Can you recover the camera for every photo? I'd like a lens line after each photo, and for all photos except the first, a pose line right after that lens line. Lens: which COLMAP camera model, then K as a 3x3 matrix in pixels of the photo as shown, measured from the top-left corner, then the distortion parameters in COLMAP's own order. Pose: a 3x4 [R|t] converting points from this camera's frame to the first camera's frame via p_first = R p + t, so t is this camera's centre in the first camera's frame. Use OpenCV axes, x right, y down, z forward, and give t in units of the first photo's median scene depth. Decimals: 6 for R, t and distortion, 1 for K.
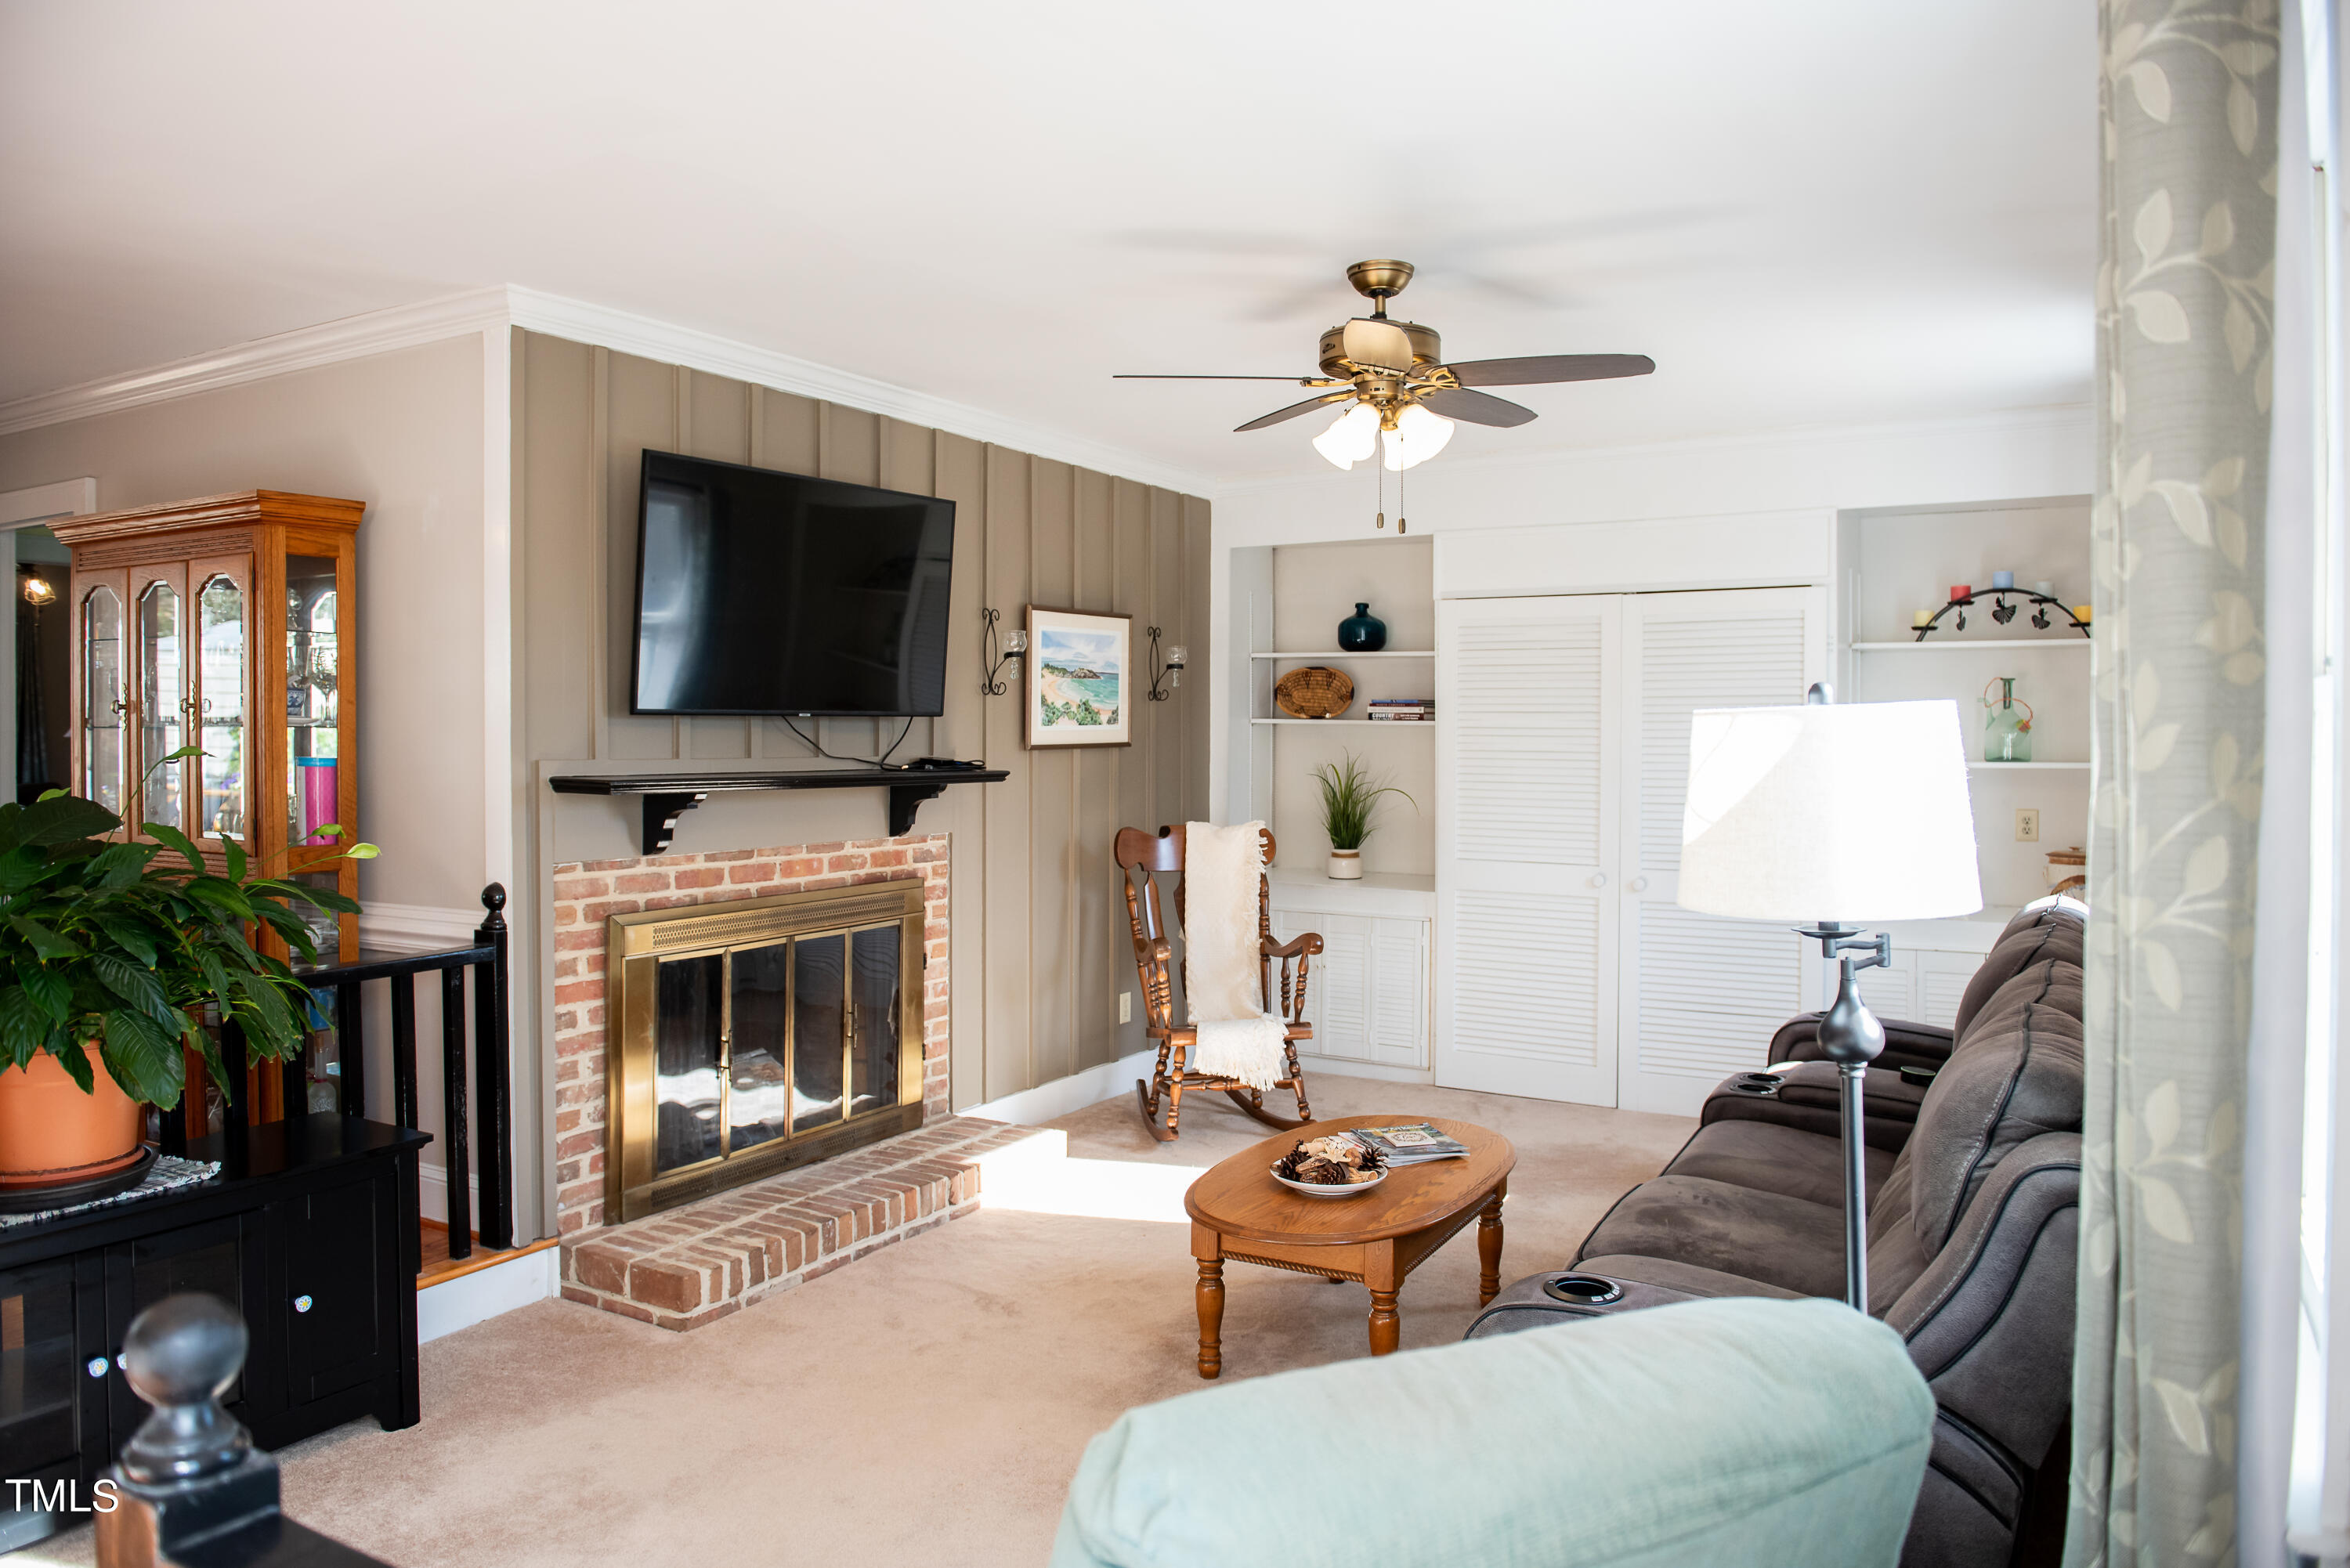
lens RADIAL K [[1636.3, 0, 1158.9], [0, 1636.3, 776.6], [0, 0, 1]] dist [-0.047155, -0.004731]
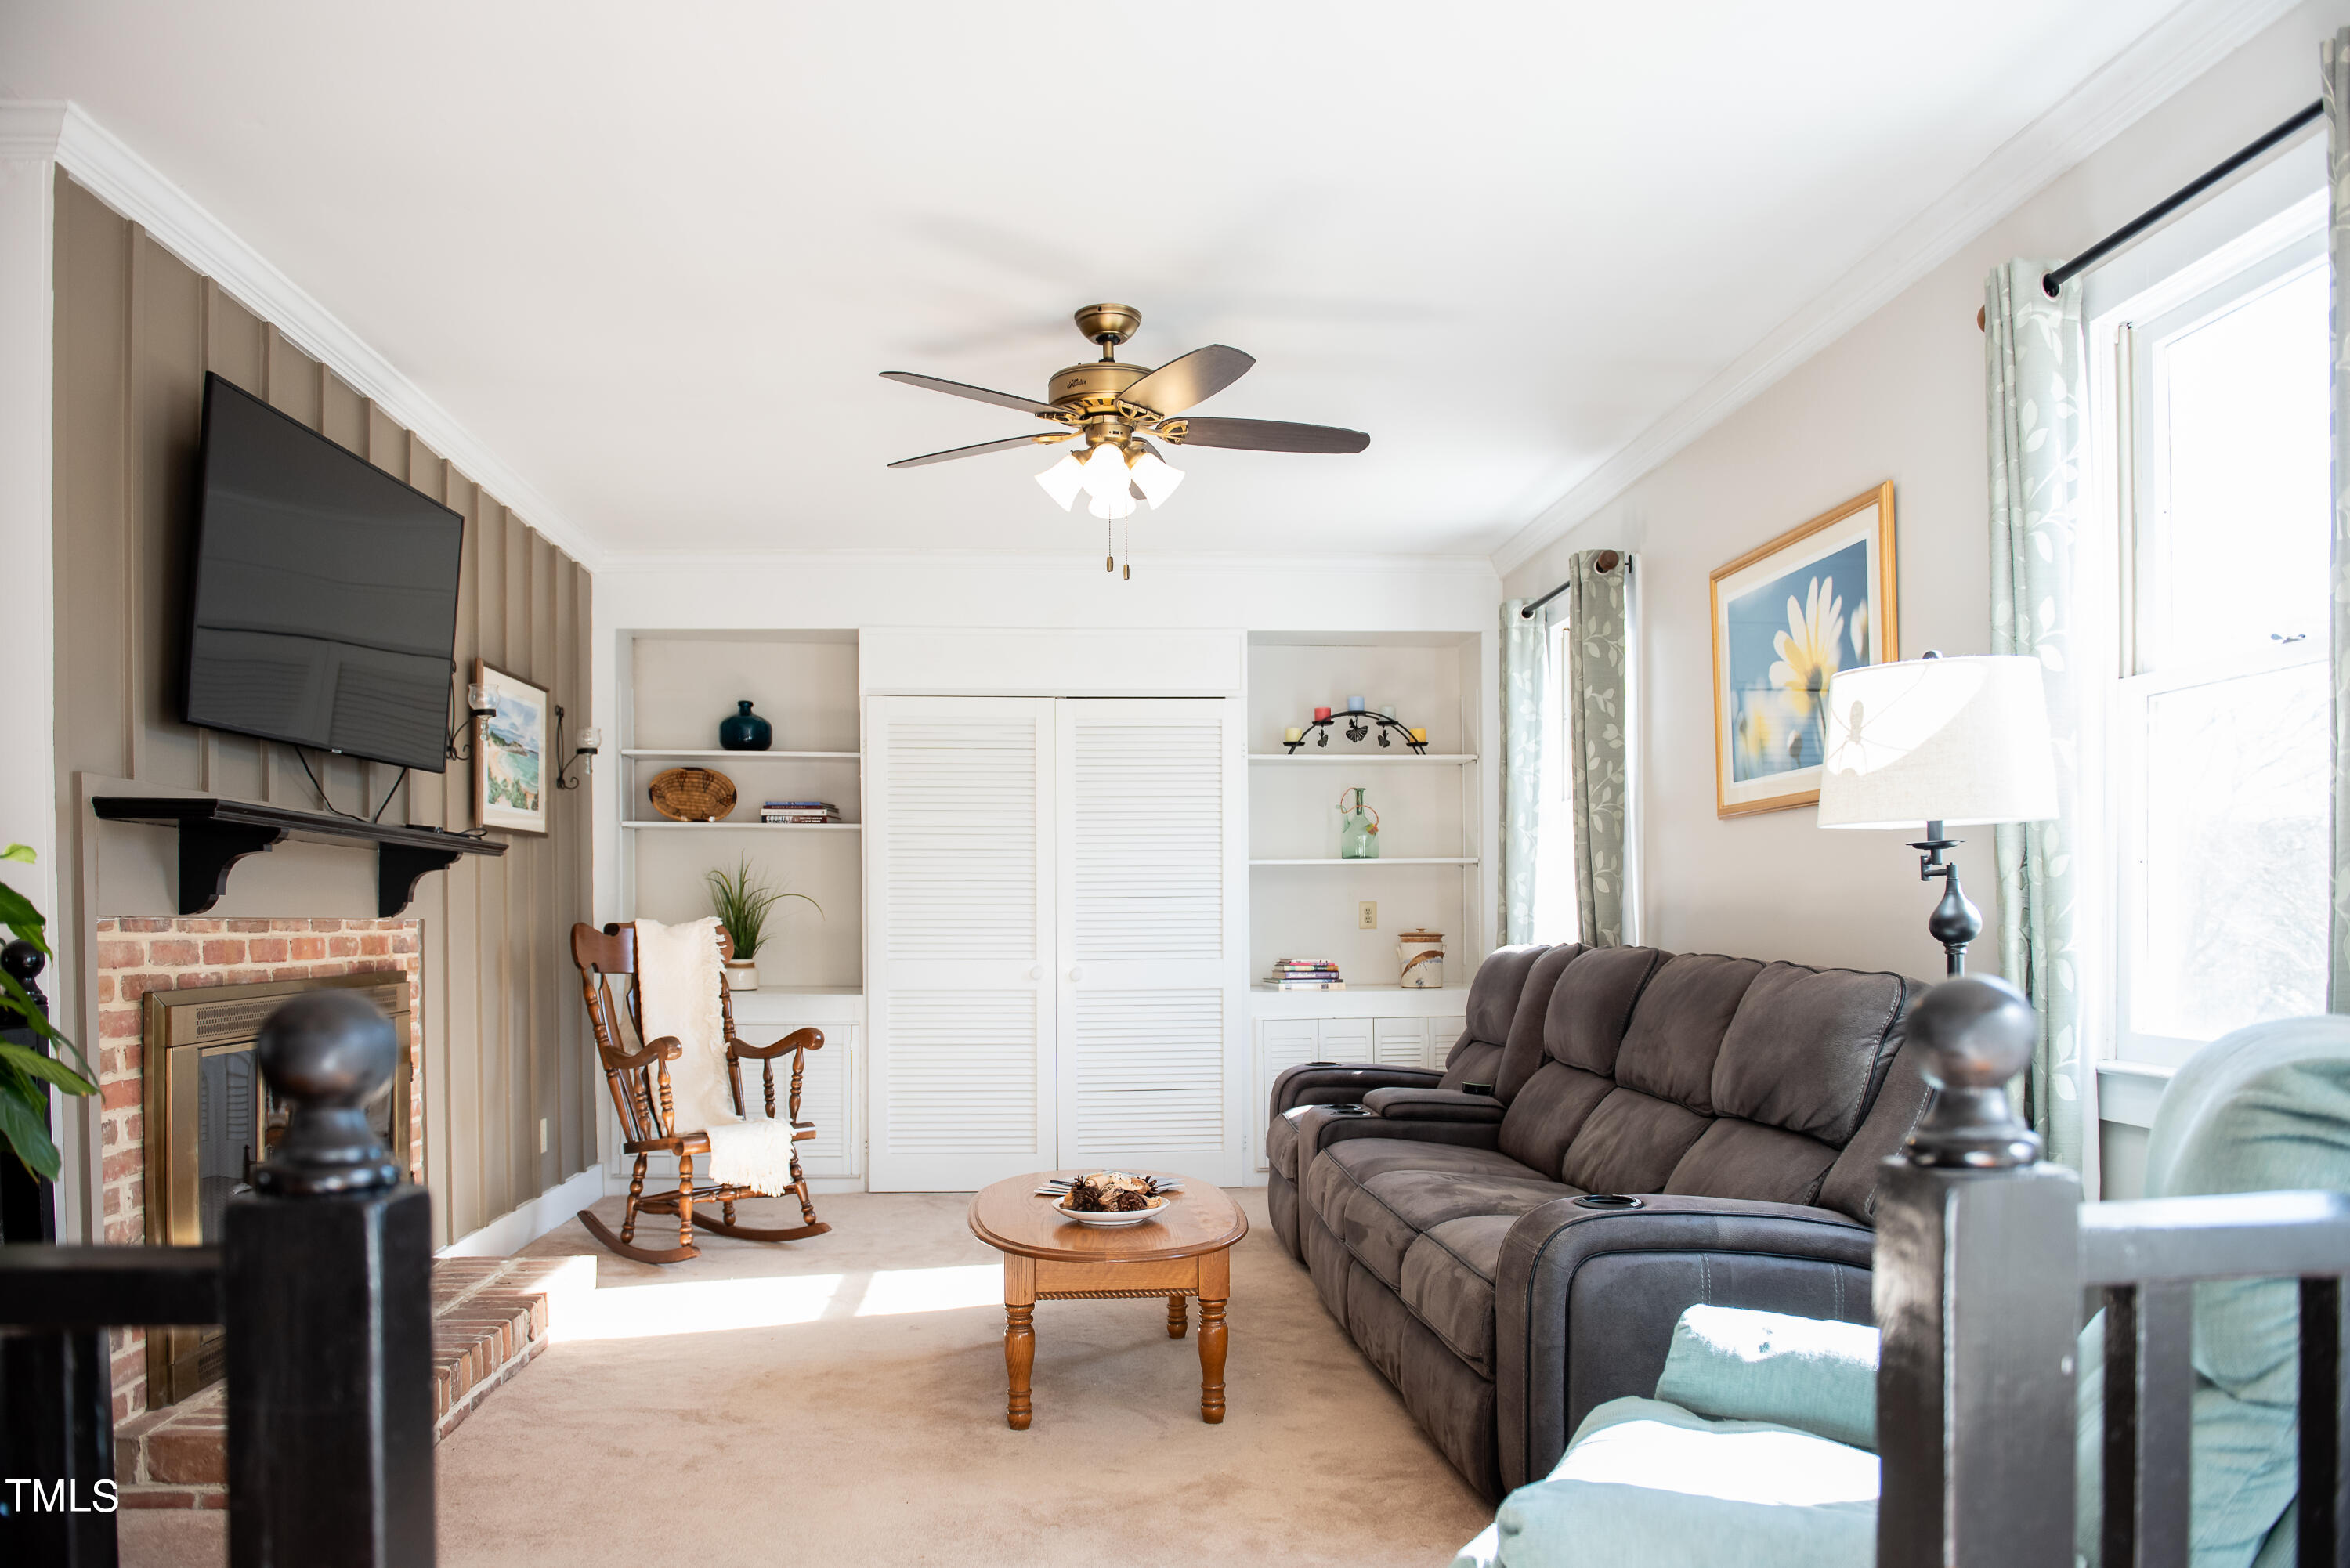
lens RADIAL K [[1660.7, 0, 1178.5], [0, 1660.7, 950.5], [0, 0, 1]] dist [-0.061107, -0.004103]
pose [[0.821185, -0.015570, 0.570450, -0.304569], [0.019760, 0.999804, -0.001158, 0.062395], [-0.570320, 0.012223, 0.821331, 0.100054]]
